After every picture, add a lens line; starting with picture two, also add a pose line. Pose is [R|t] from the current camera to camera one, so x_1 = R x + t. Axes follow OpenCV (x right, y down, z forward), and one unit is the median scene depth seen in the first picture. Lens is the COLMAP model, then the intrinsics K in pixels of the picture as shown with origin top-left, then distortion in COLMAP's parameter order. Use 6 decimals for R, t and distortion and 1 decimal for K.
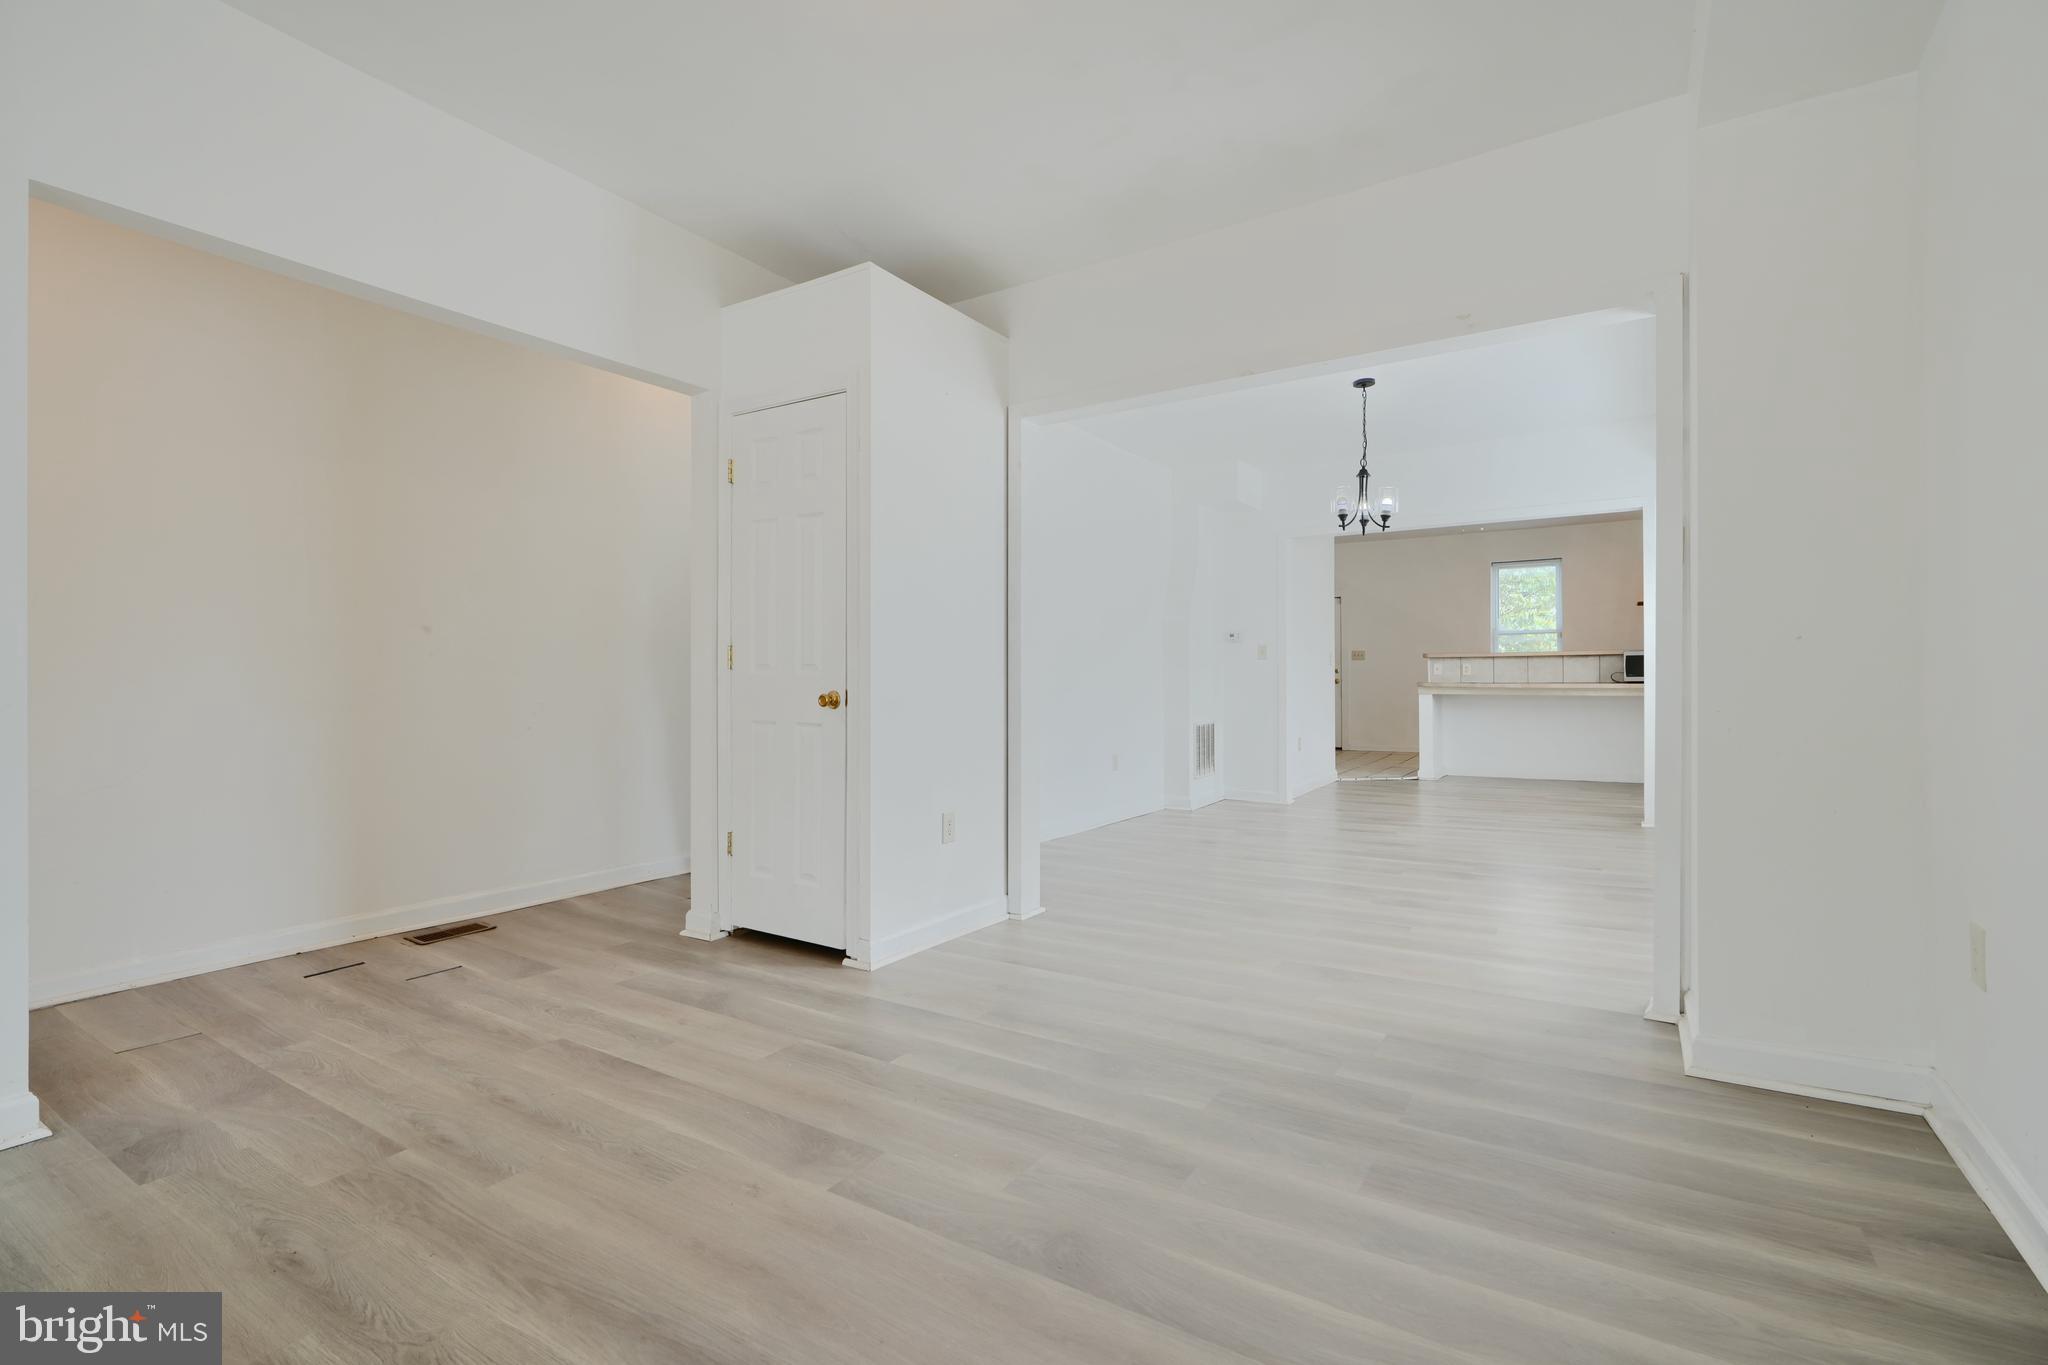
lens RADIAL K [[922.6, 0, 1030.1], [0, 922.6, 680.7], [0, 0, 1]] dist [-0.001141, -0.000302]
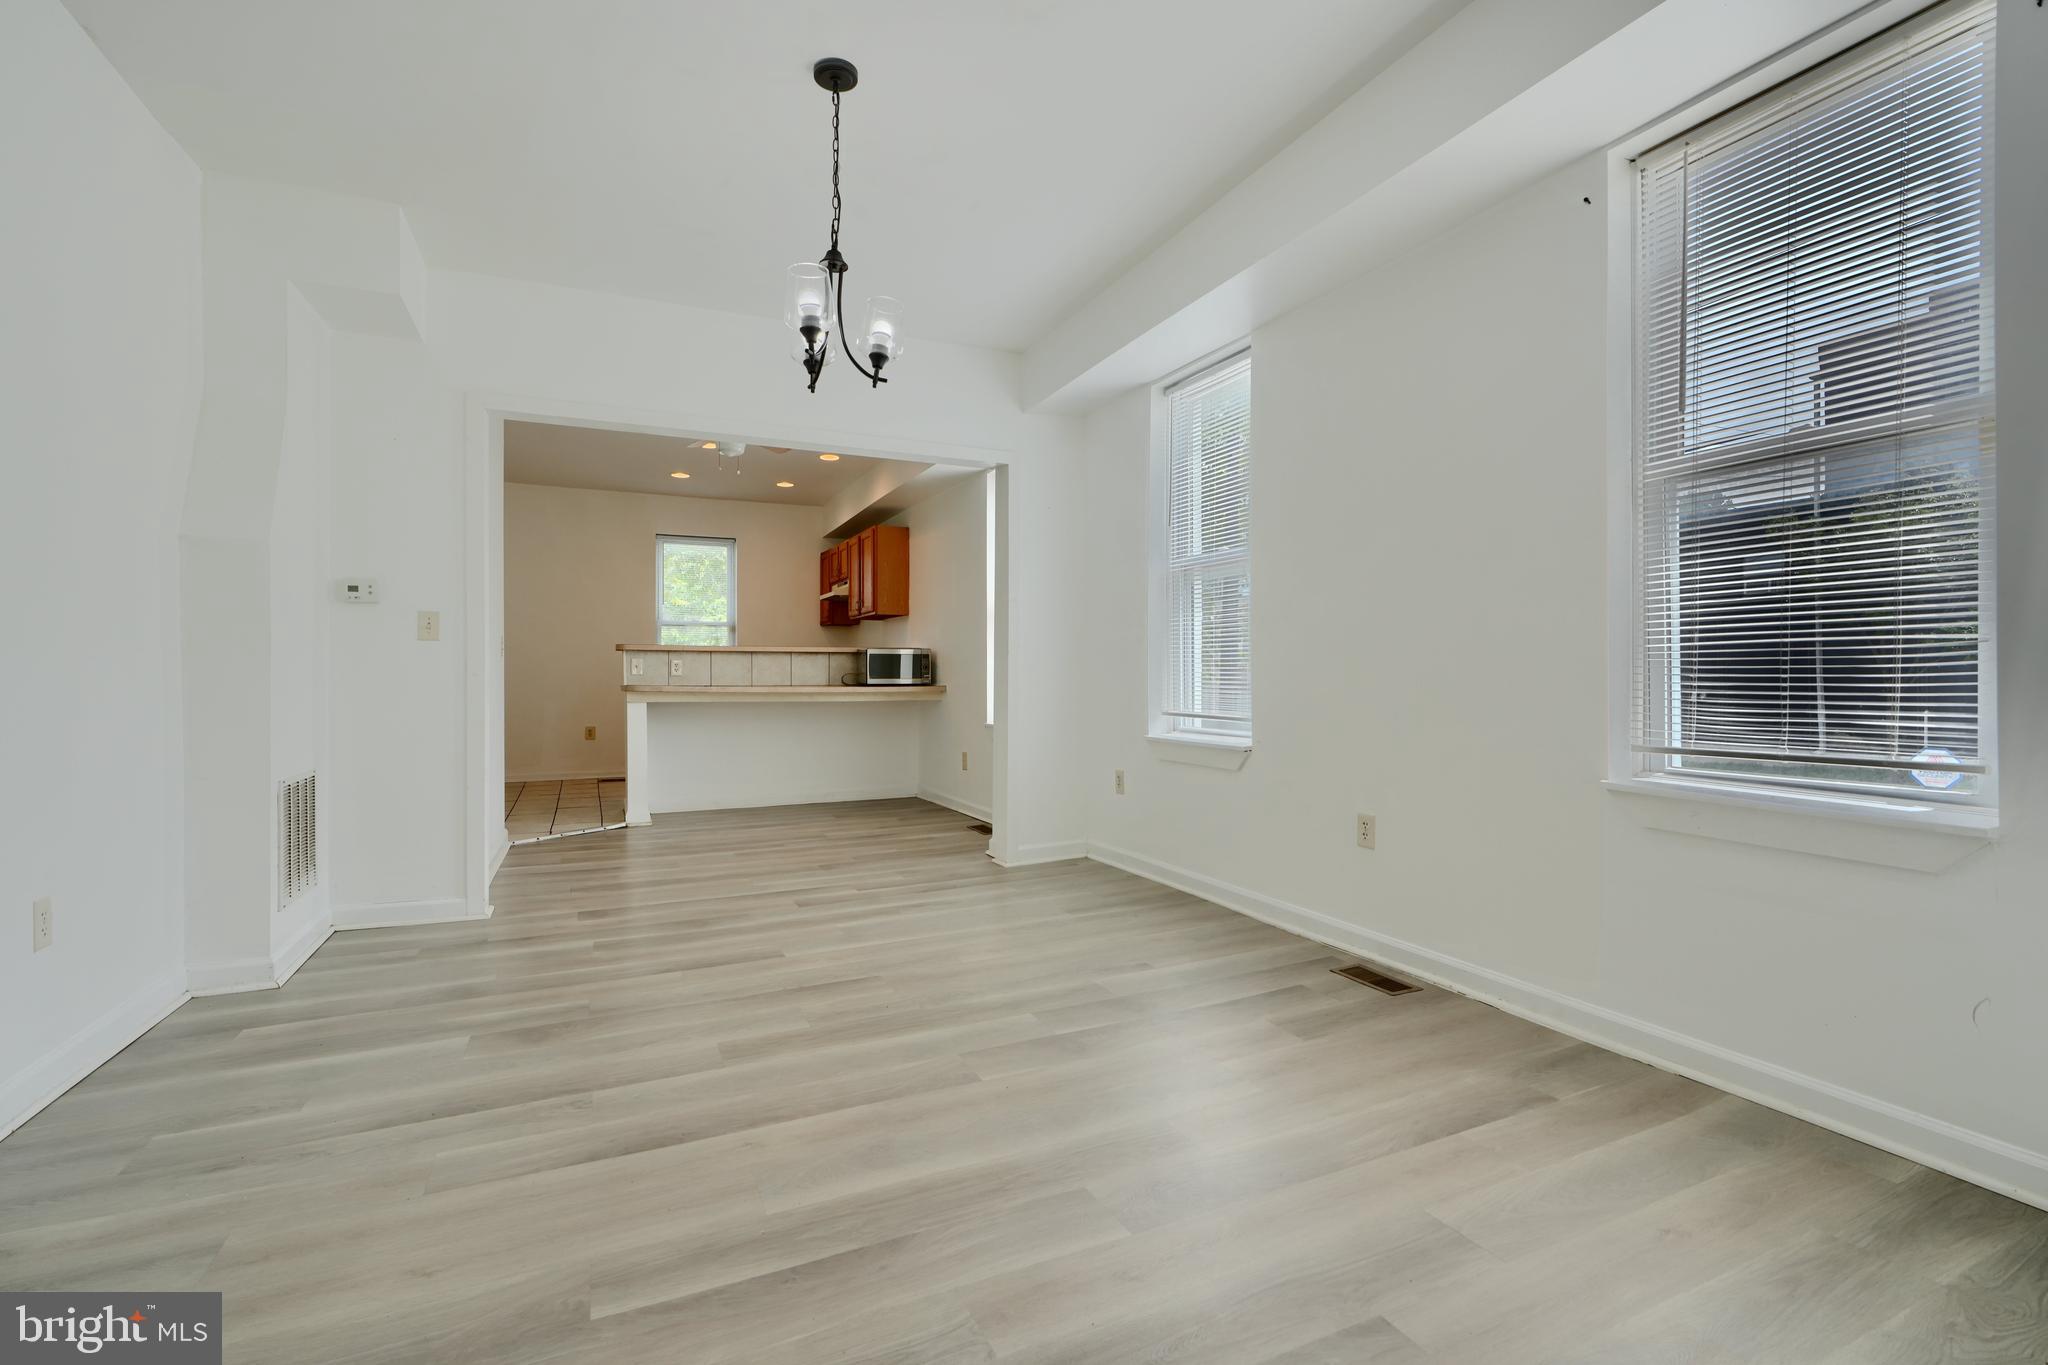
lens RADIAL K [[922.6, 0, 1042.0], [0, 922.6, 692.4], [0, 0, 1]] dist [-0.001141, -0.000302]
pose [[0.533759, -0.008700, 0.845592, 0.002783], [-0.000237, 0.999946, 0.010437, 0.000066], [-0.845637, -0.005771, 0.533728, 0.368126]]
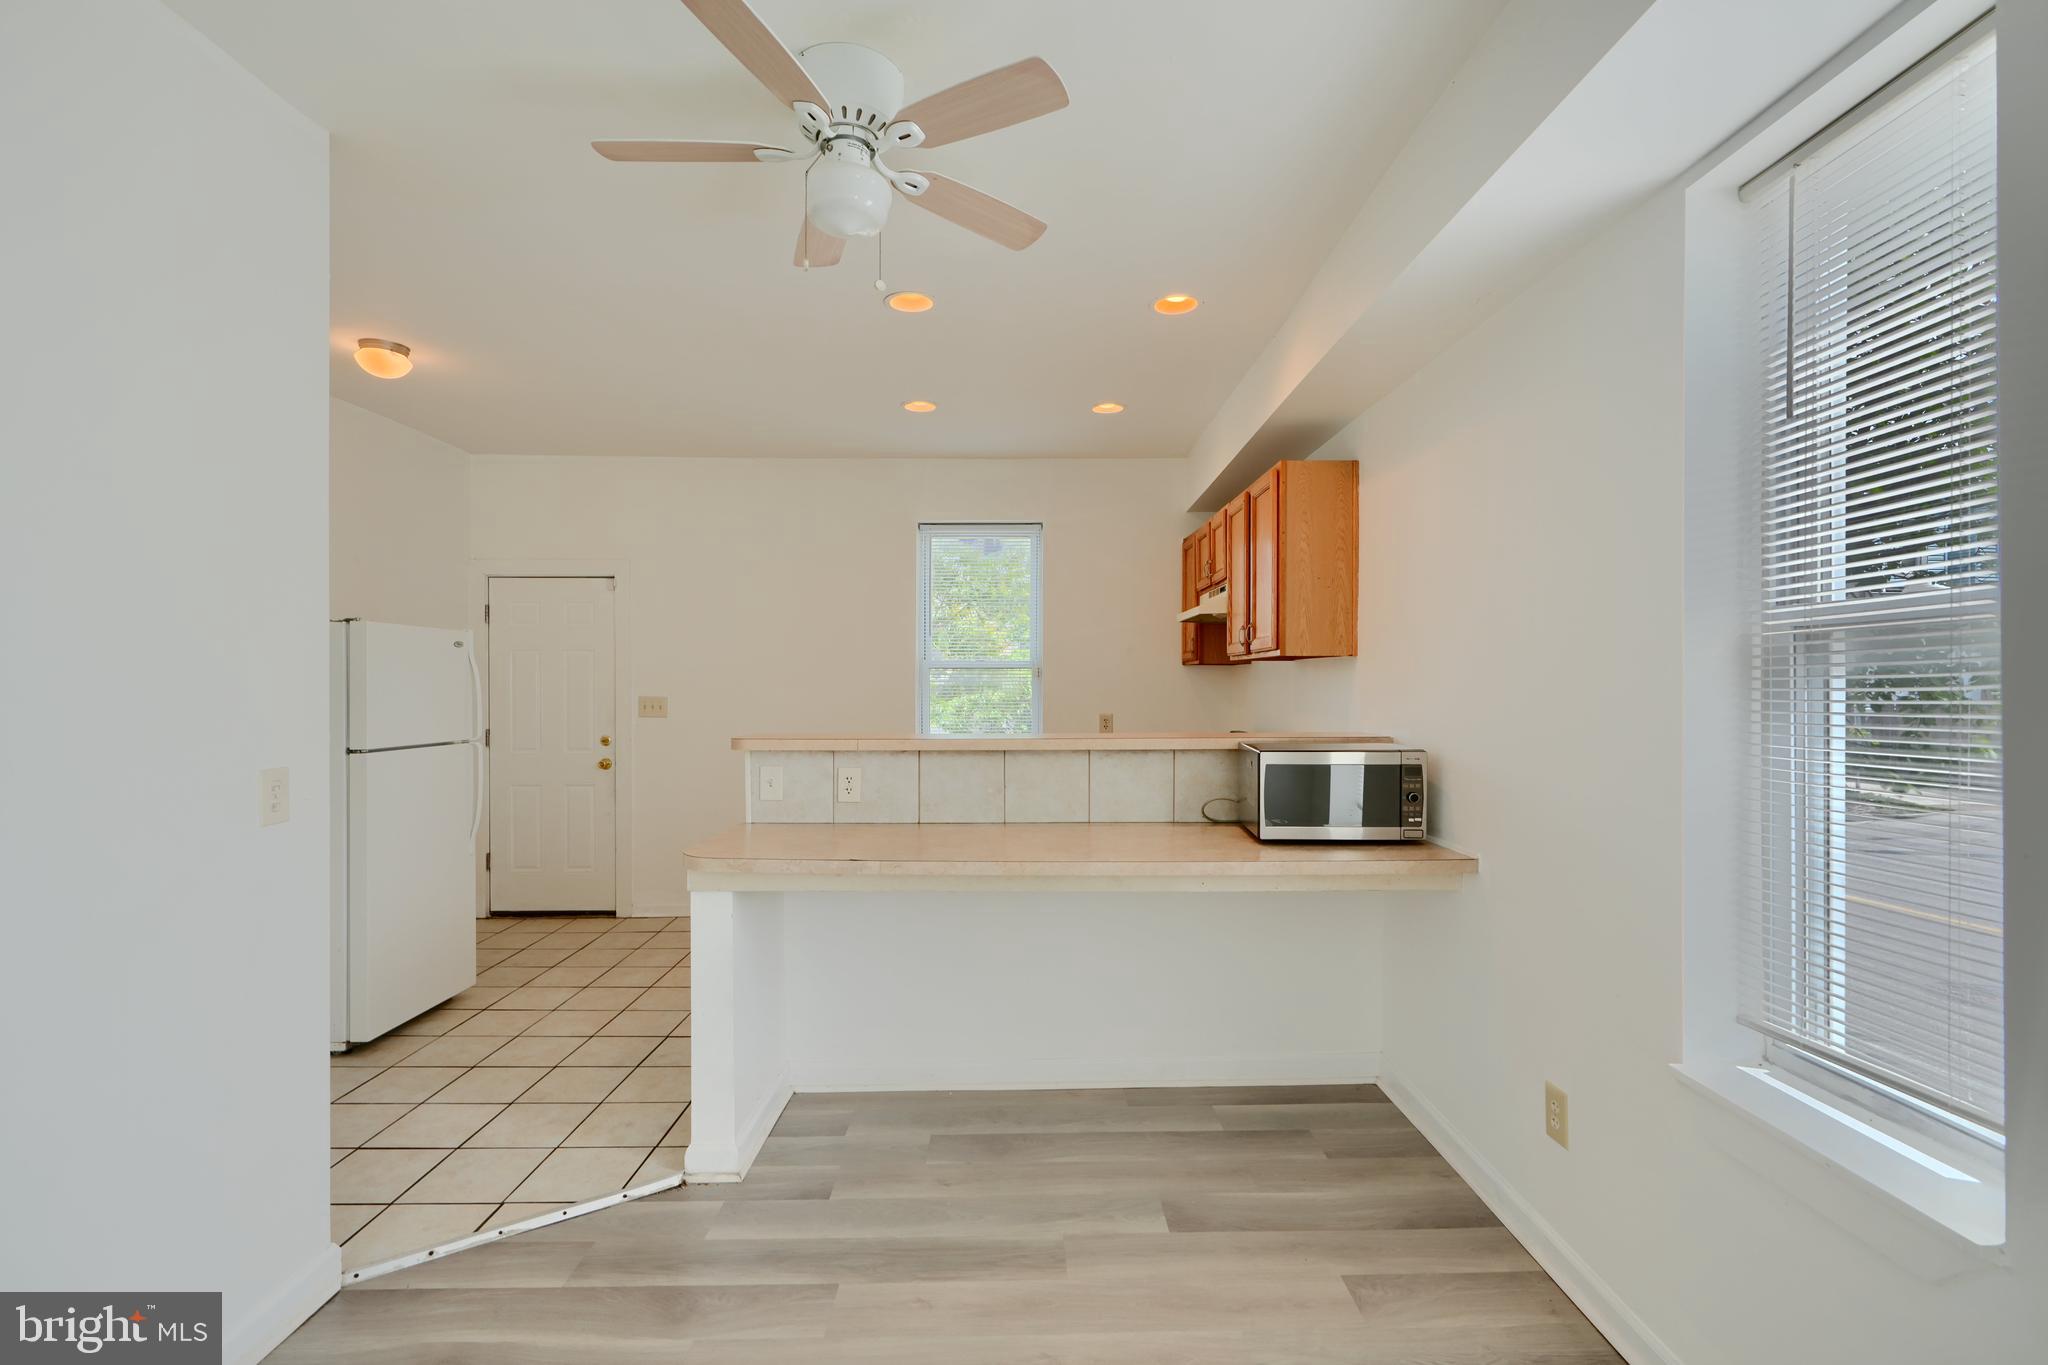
lens RADIAL K [[978.9, 0, 1034.6], [0, 978.9, 699.4], [0, 0, 1]] dist [-0.001624, -0.000798]
pose [[0.837429, -0.000046, 0.546546, 0.340428], [-0.007508, 0.999905, 0.011588, -0.051321], [-0.546494, -0.013808, 0.837349, 0.672908]]
